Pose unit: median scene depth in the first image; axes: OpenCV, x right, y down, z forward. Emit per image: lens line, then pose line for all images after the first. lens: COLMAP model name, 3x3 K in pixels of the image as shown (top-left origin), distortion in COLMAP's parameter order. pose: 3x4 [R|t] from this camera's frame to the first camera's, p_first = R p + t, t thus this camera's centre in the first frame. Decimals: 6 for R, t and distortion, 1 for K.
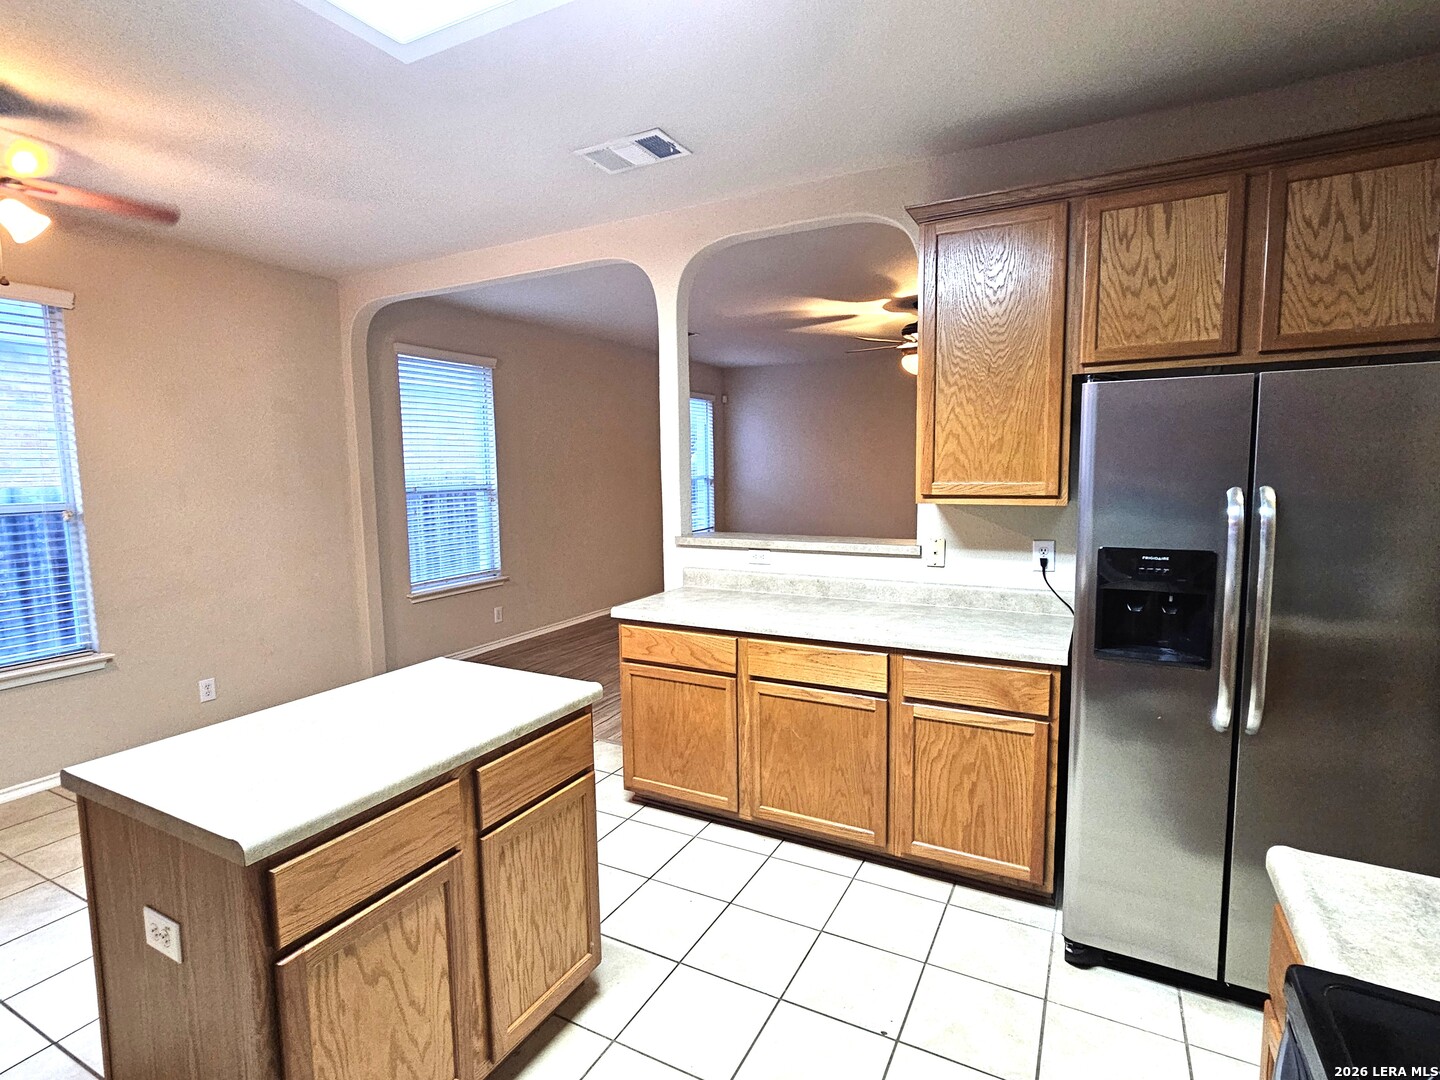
lens RADIAL K [[720.2, 0, 727.2], [0, 720.2, 535.3], [0, 0, 1]] dist [0.004063, -0.000512]
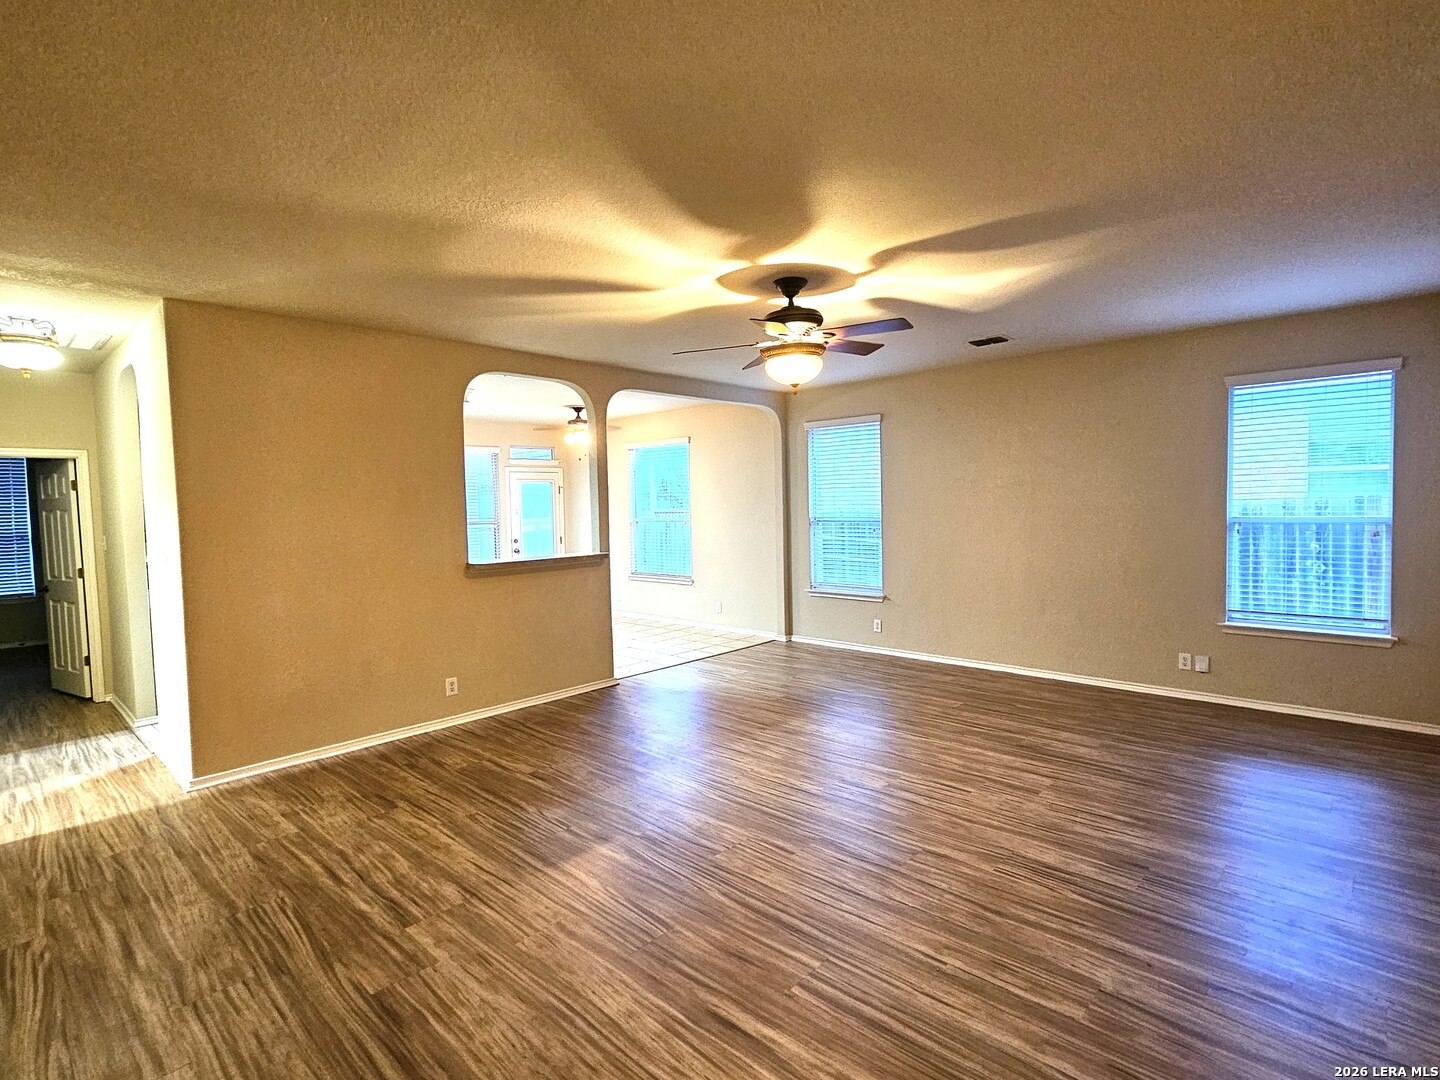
lens RADIAL K [[720.2, 0, 727.2], [0, 720.2, 535.3], [0, 0, 1]] dist [0.004063, -0.000512]
pose [[-0.256121, 0.063127, -0.964581, 1.867533], [-0.071731, 0.993873, 0.084091, -0.256361], [0.963980, 0.090727, -0.250024, 2.156296]]
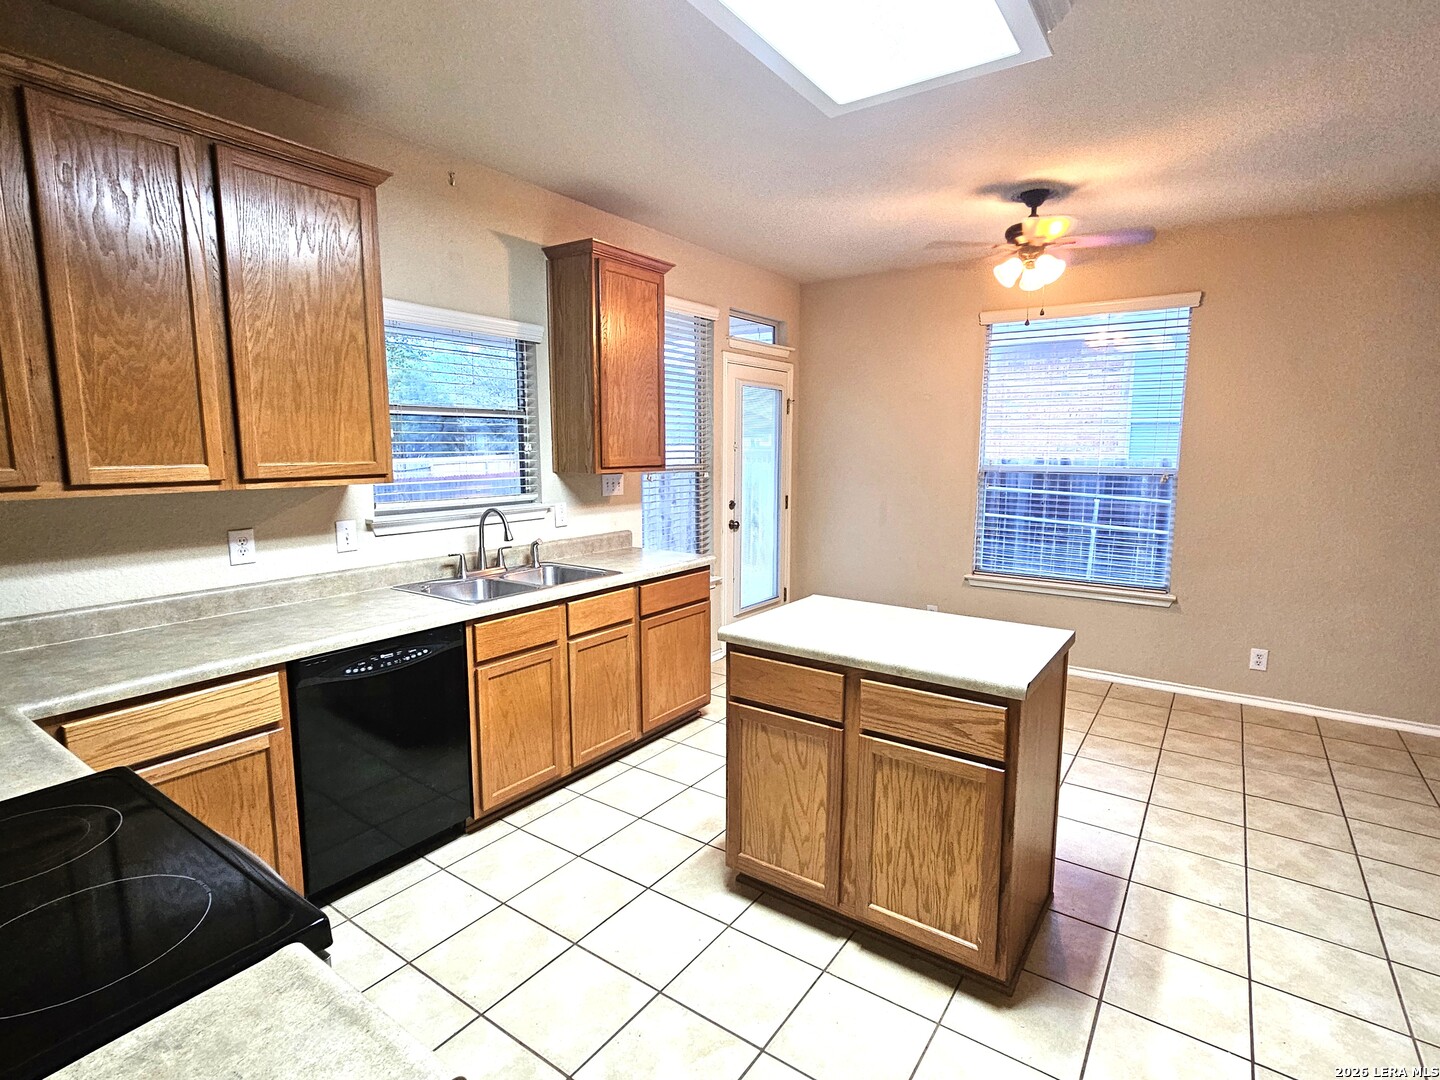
lens RADIAL K [[720.2, 0, 727.2], [0, 720.2, 535.3], [0, 0, 1]] dist [0.004063, -0.000512]
pose [[-0.124947, 0.136516, -0.982727, 0.493306], [-0.101622, 0.983519, 0.149547, -0.048619], [0.986945, 0.118552, -0.109015, 0.485244]]
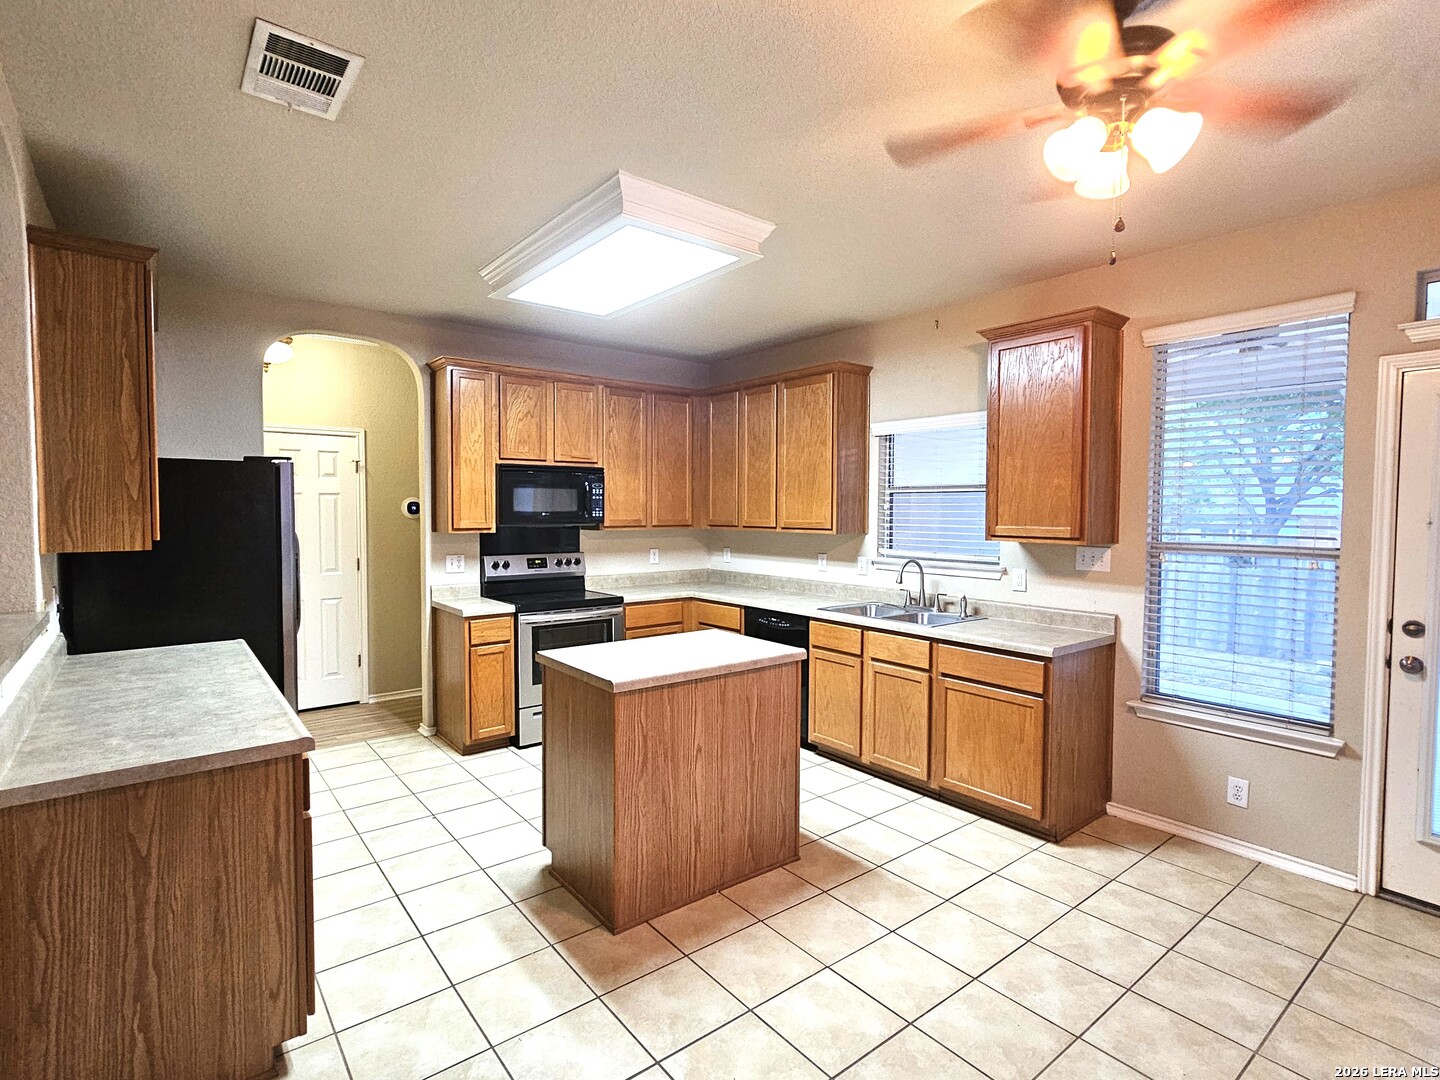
lens RADIAL K [[720.2, 0, 727.2], [0, 720.2, 535.3], [0, 0, 1]] dist [0.004063, -0.000512]
pose [[-0.915811, -0.009738, 0.401492, -0.776767], [0.045326, 0.990812, 0.127421, -0.142736], [-0.399044, 0.134892, -0.906956, 1.481961]]
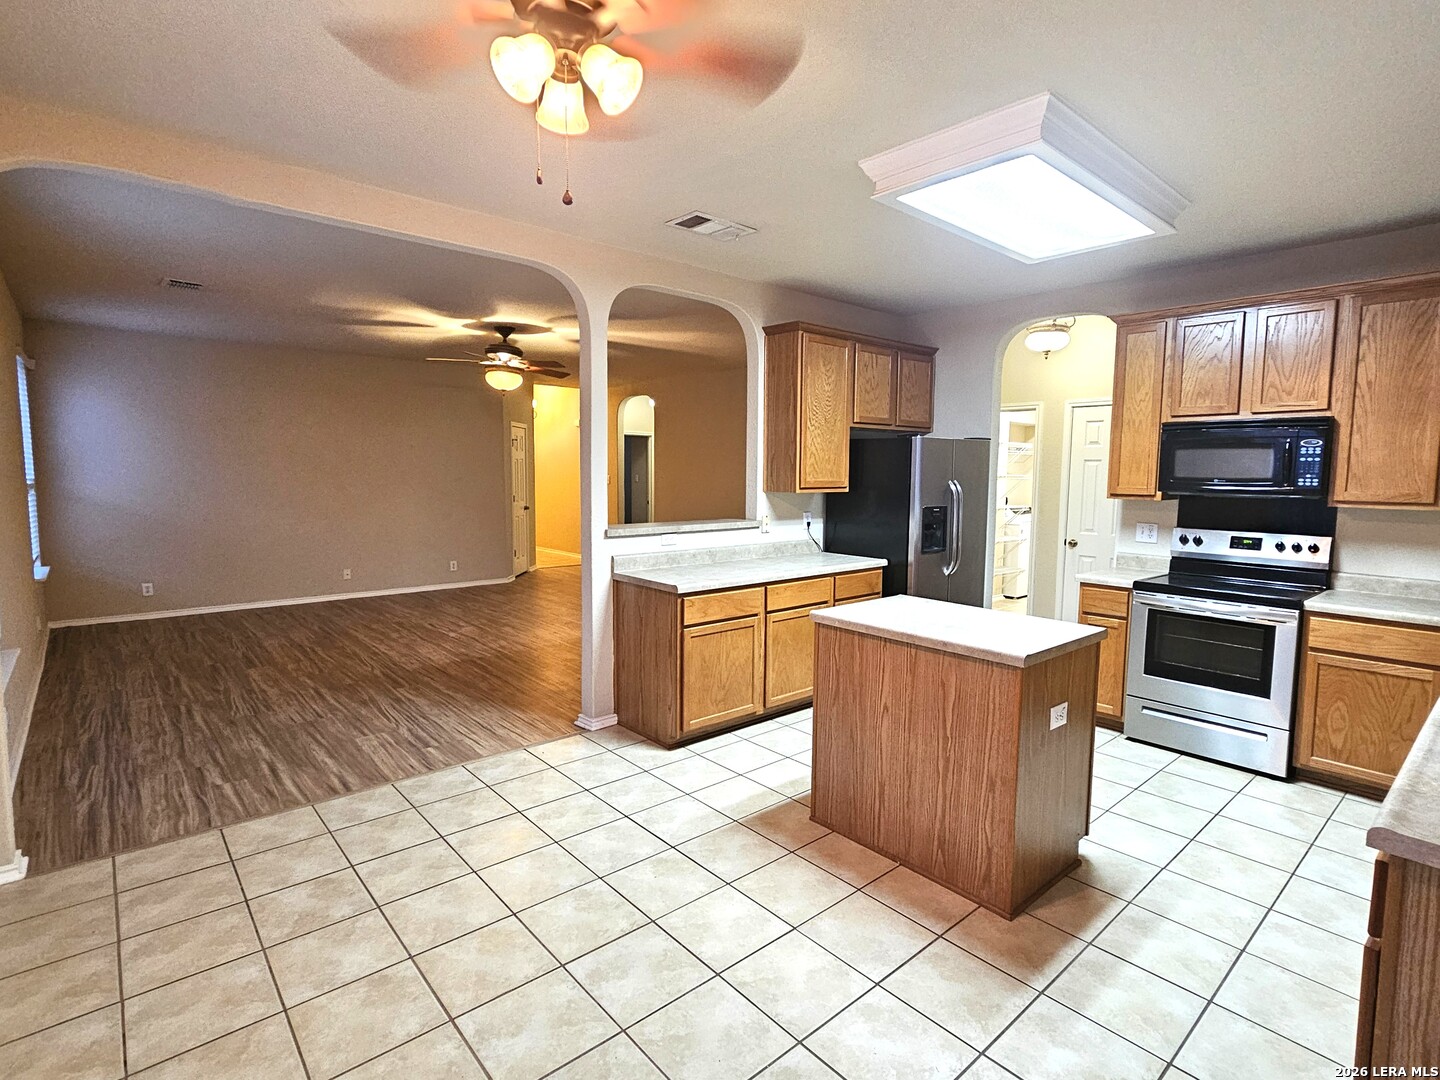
lens RADIAL K [[720.2, 0, 727.2], [0, 720.2, 535.3], [0, 0, 1]] dist [0.004063, -0.000512]
pose [[0.358520, -0.070309, 0.930870, -1.308358], [0.079457, 0.995839, 0.044614, -0.031344], [-0.930134, 0.057969, 0.362615, 0.512857]]
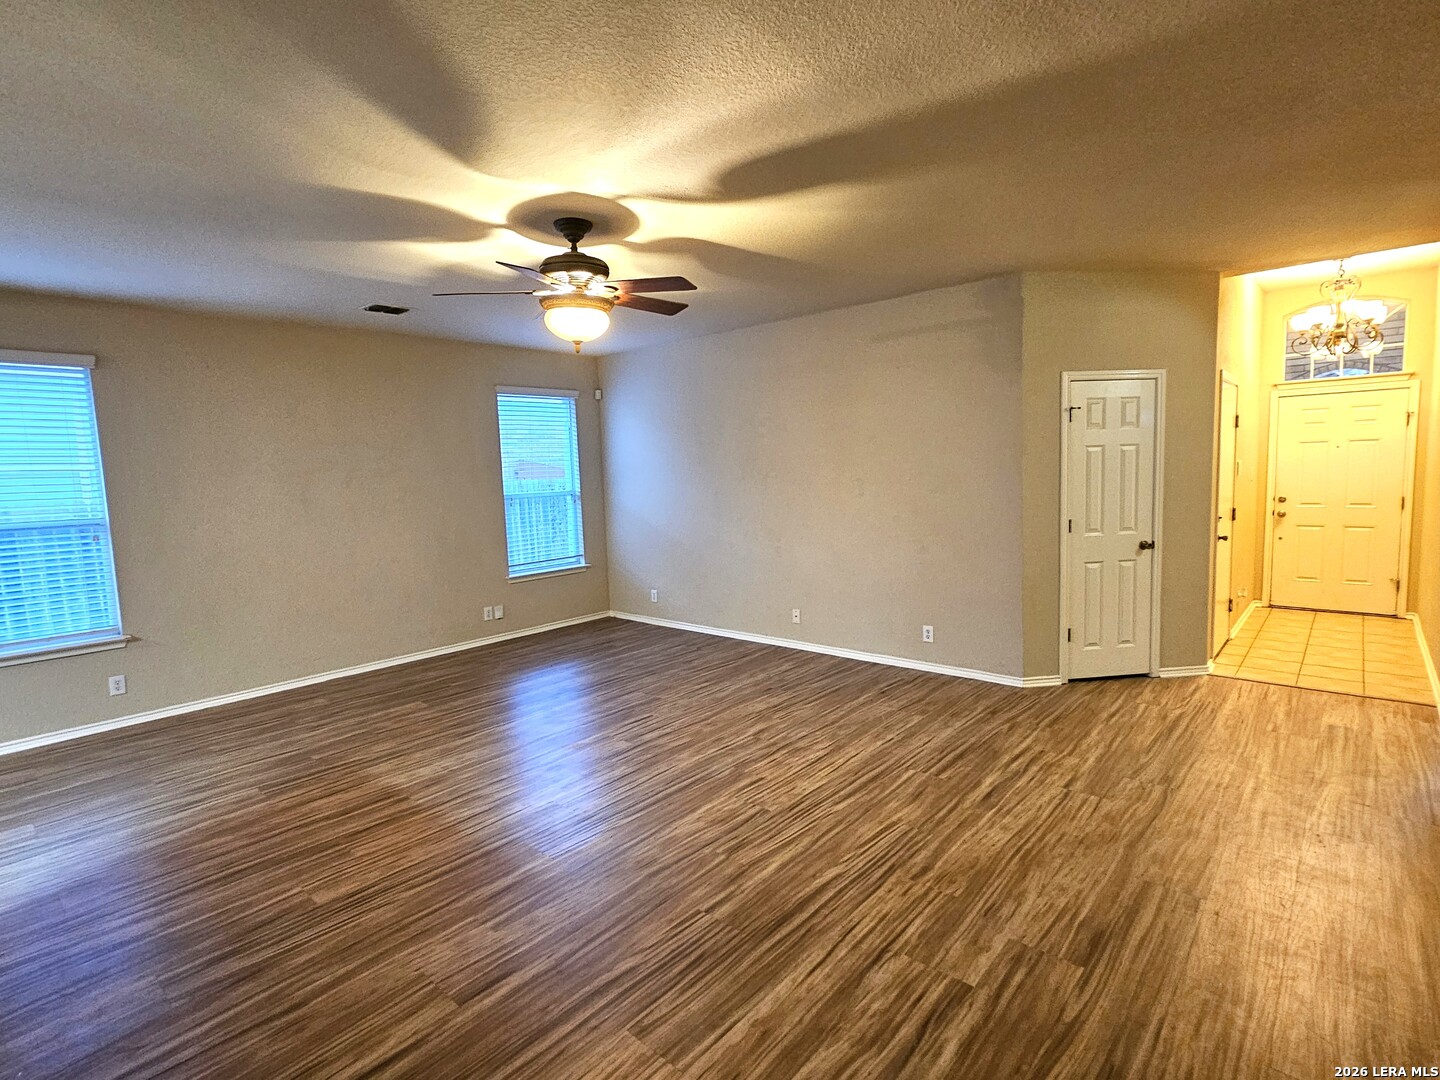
lens RADIAL K [[720.2, 0, 727.2], [0, 720.2, 535.3], [0, 0, 1]] dist [0.004063, -0.000512]
pose [[0.973835, 0.000740, -0.227255, 1.040314], [-0.000559, 0.999999, 0.000861, -0.109819], [0.227255, -0.000711, 0.973835, 0.807744]]
